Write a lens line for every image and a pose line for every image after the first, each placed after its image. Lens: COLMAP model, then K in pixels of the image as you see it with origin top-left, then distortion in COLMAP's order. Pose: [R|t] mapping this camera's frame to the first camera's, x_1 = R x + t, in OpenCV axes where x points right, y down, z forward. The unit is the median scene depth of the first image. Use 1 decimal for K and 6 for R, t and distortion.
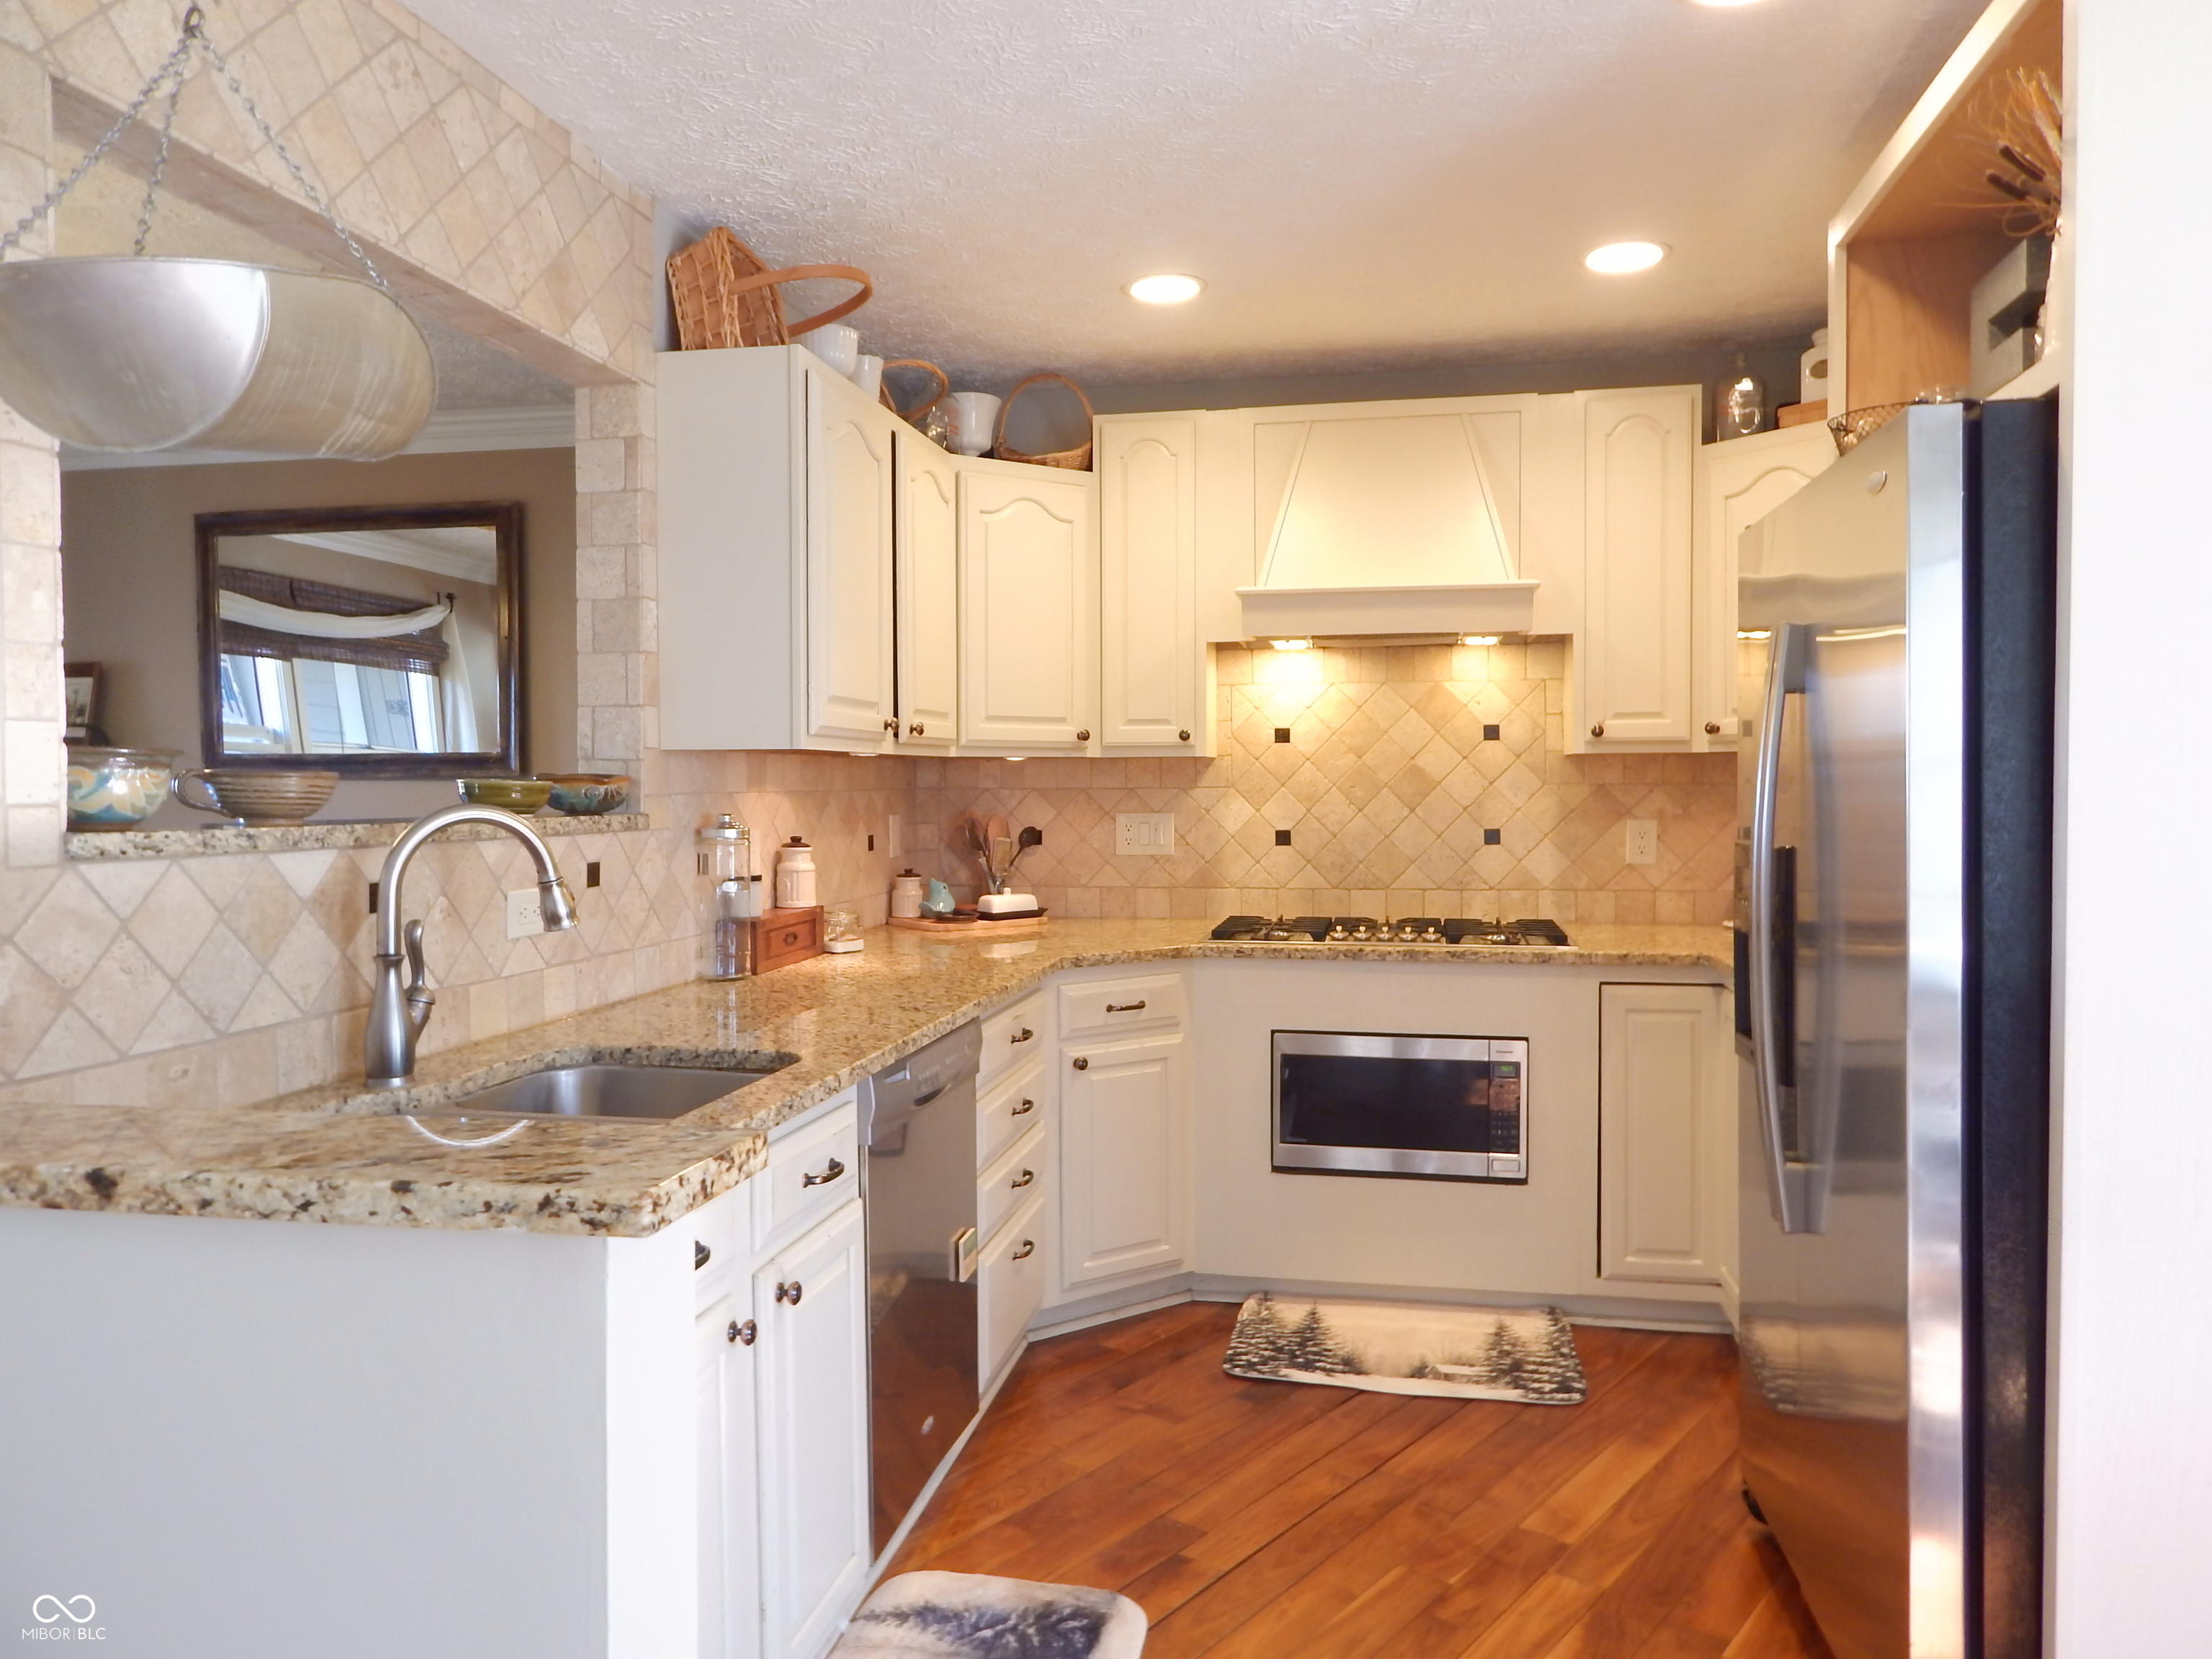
lens RADIAL K [[1520.7, 0, 1102.8], [0, 1520.7, 827.0], [0, 0, 1]] dist [0.005210, -0.007975]
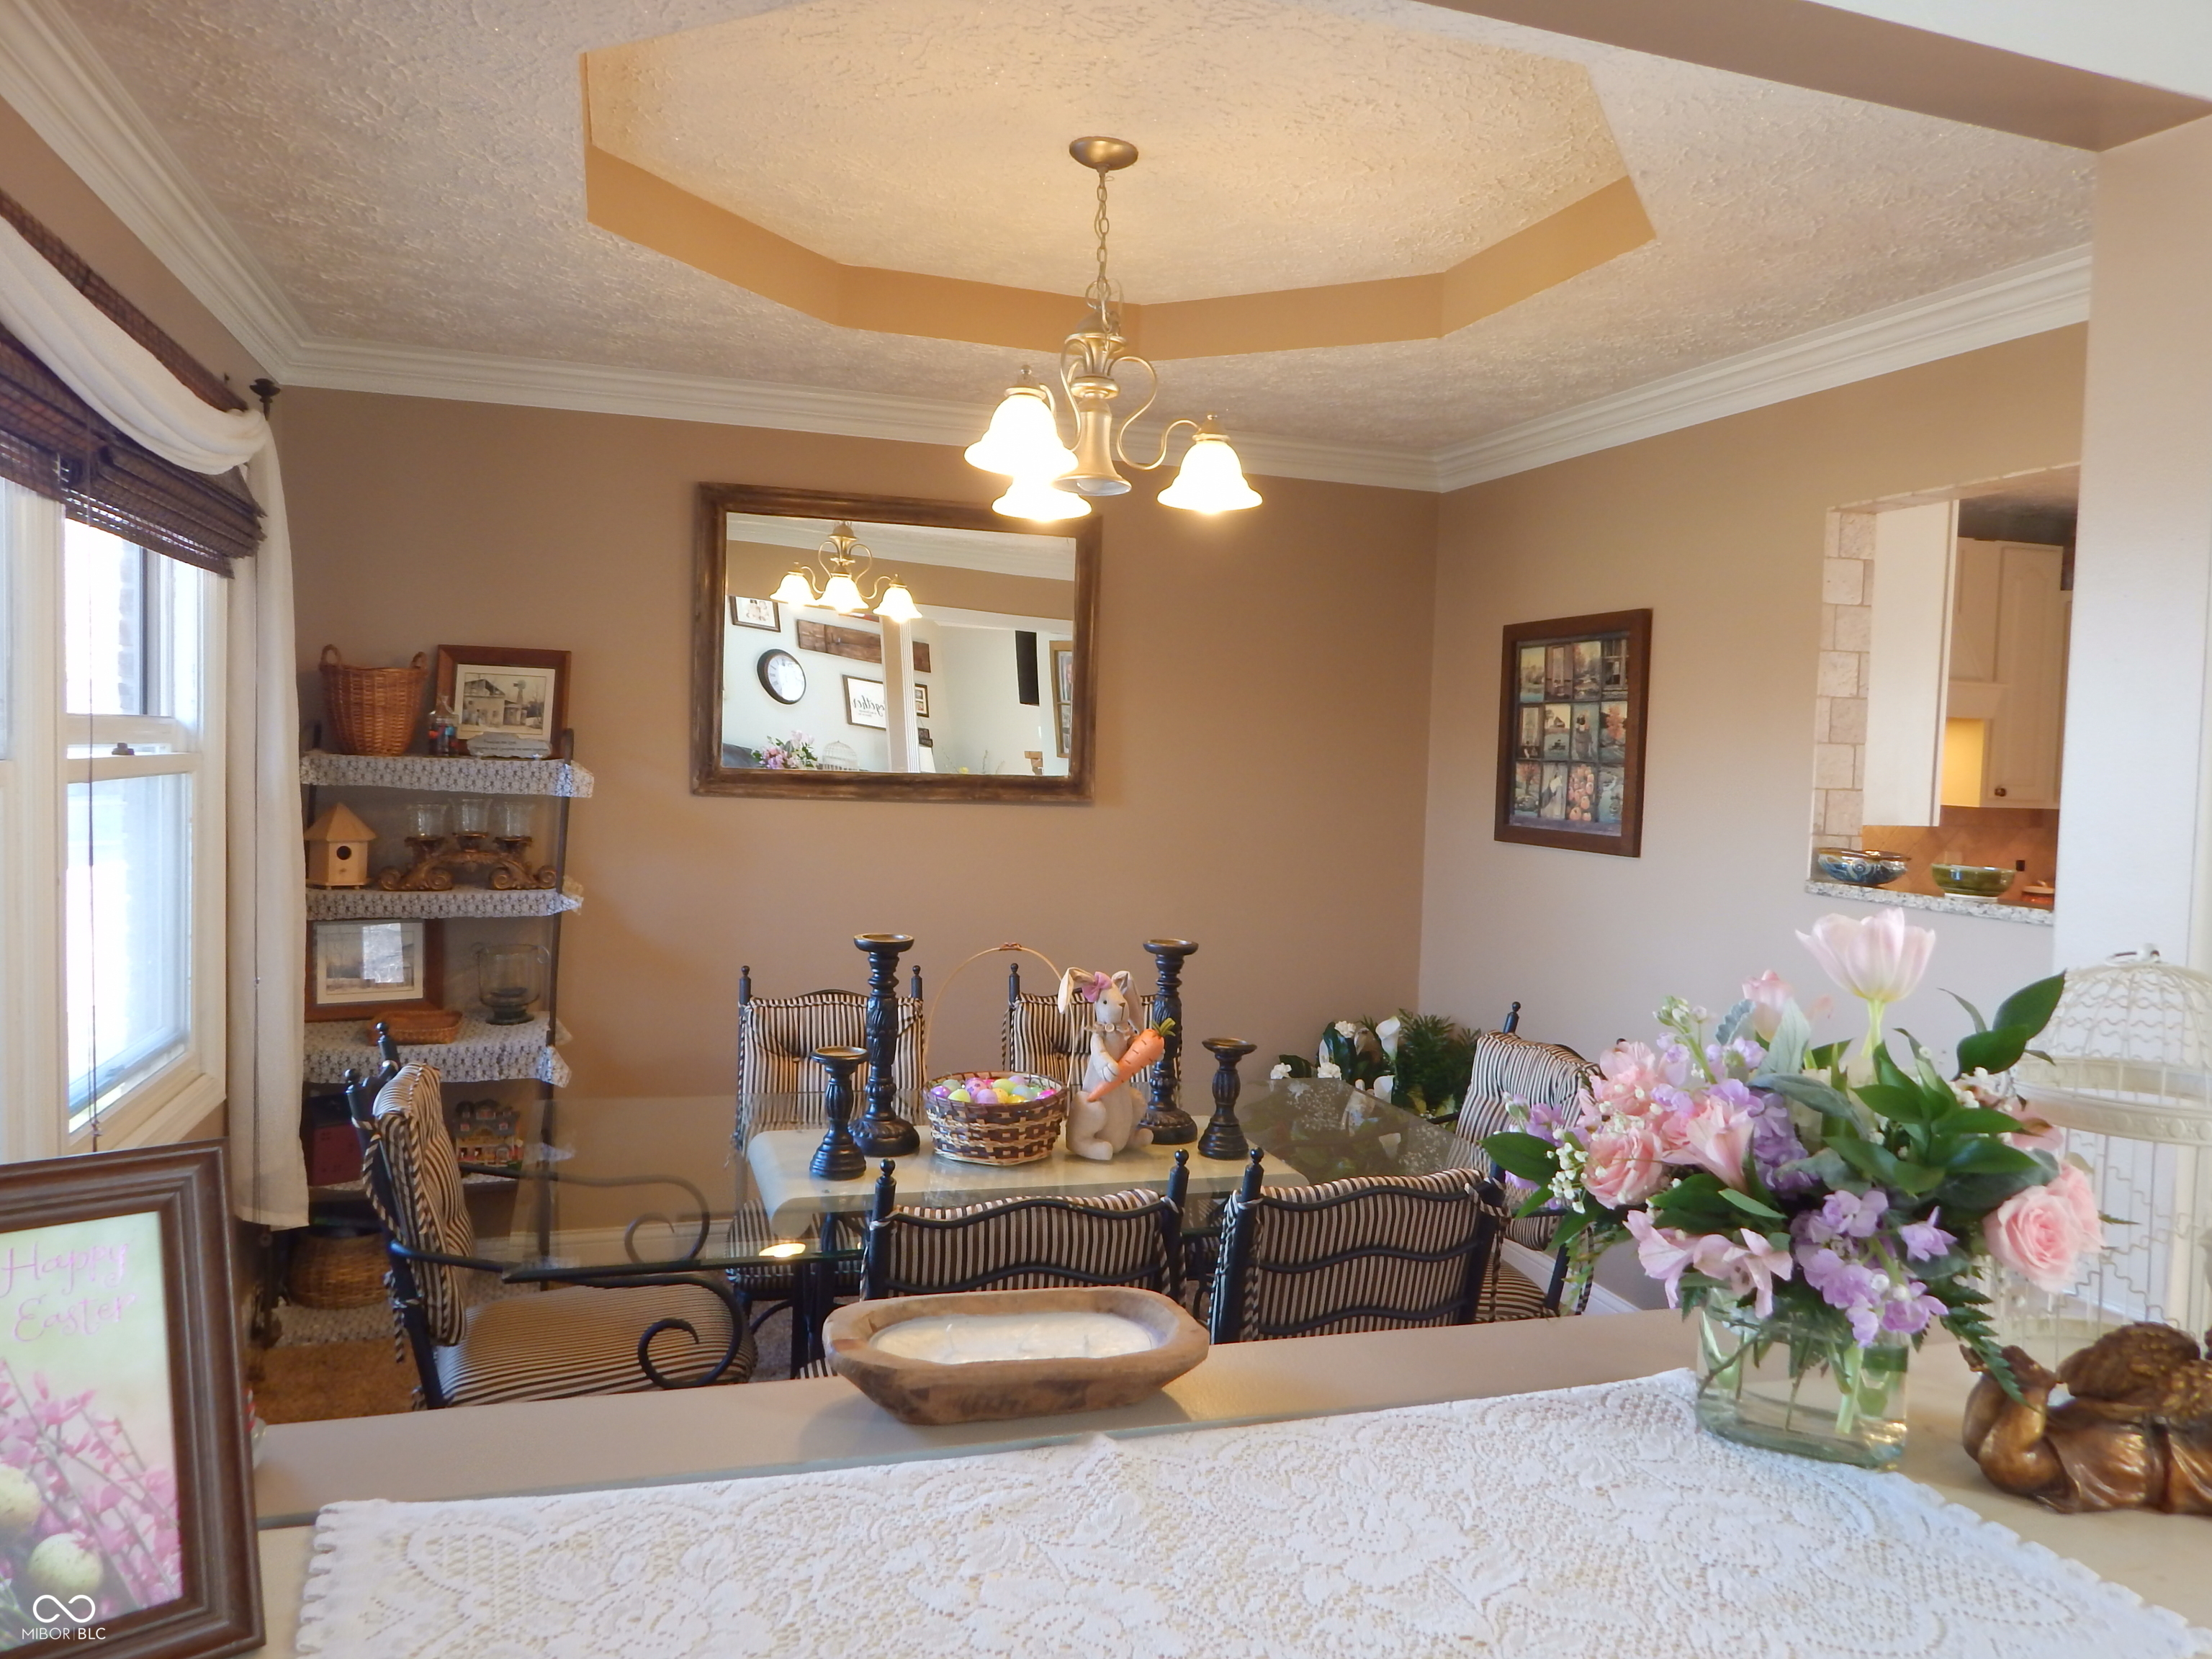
lens RADIAL K [[1520.7, 0, 1106.5], [0, 1520.7, 832.0], [0, 0, 1]] dist [0.005210, -0.007975]
pose [[0.873978, -0.002484, 0.485958, -1.069373], [-0.016211, 0.999281, 0.034263, -0.060528], [-0.485694, -0.037823, 0.873310, 0.198788]]
